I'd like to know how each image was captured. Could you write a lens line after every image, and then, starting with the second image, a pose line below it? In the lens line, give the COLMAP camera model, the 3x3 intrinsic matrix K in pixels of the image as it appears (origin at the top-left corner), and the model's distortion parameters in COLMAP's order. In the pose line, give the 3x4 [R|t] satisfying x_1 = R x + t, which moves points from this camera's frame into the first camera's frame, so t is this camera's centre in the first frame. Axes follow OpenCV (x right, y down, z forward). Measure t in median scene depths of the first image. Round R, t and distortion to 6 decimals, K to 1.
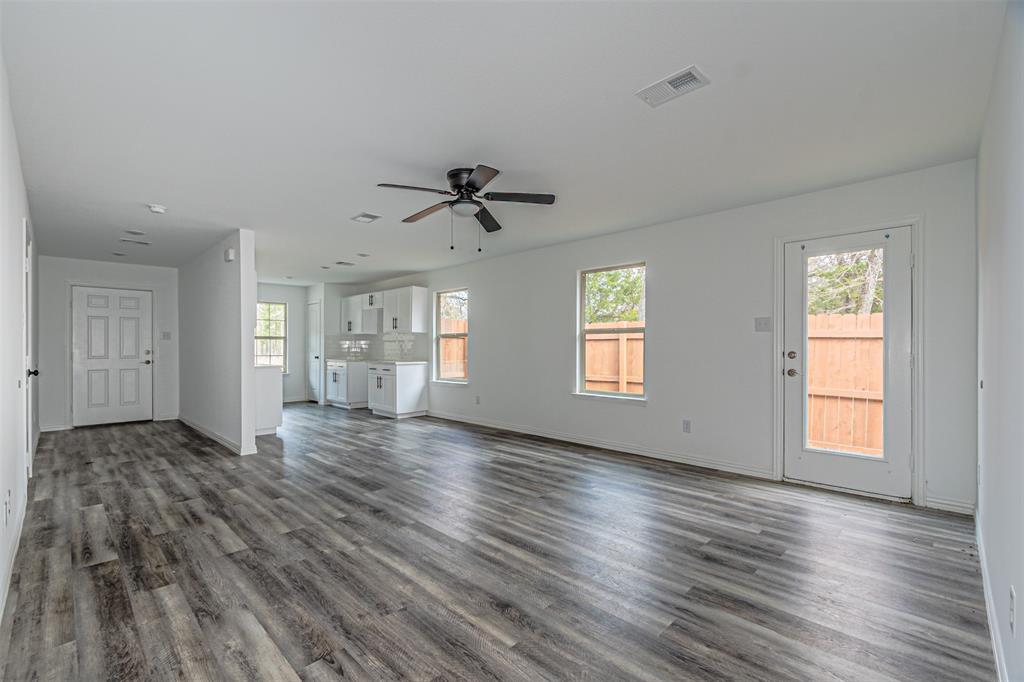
lens RADIAL K [[445.4, 0, 506.4], [0, 445.4, 350.6], [0, 0, 1]] dist [0.003568, -0.000246]
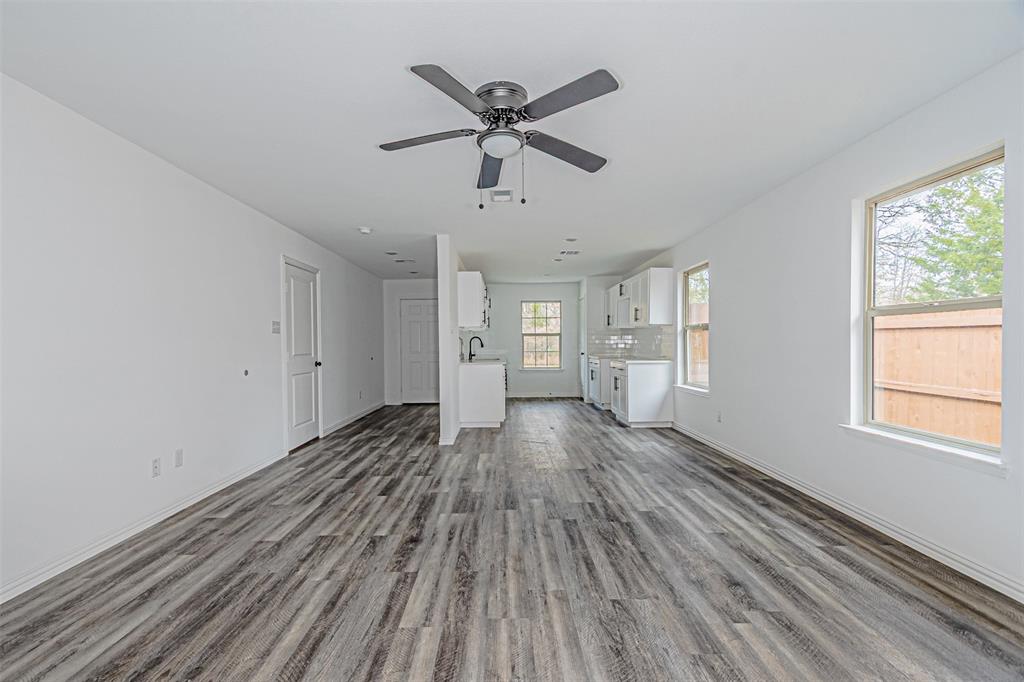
lens RADIAL K [[445.4, 0, 506.4], [0, 445.4, 350.6], [0, 0, 1]] dist [0.003568, -0.000246]
pose [[0.701550, 0.005900, -0.712596, 0.388265], [0.002342, 0.999941, 0.010585, -0.005718], [0.712617, -0.009095, 0.701495, 0.485037]]
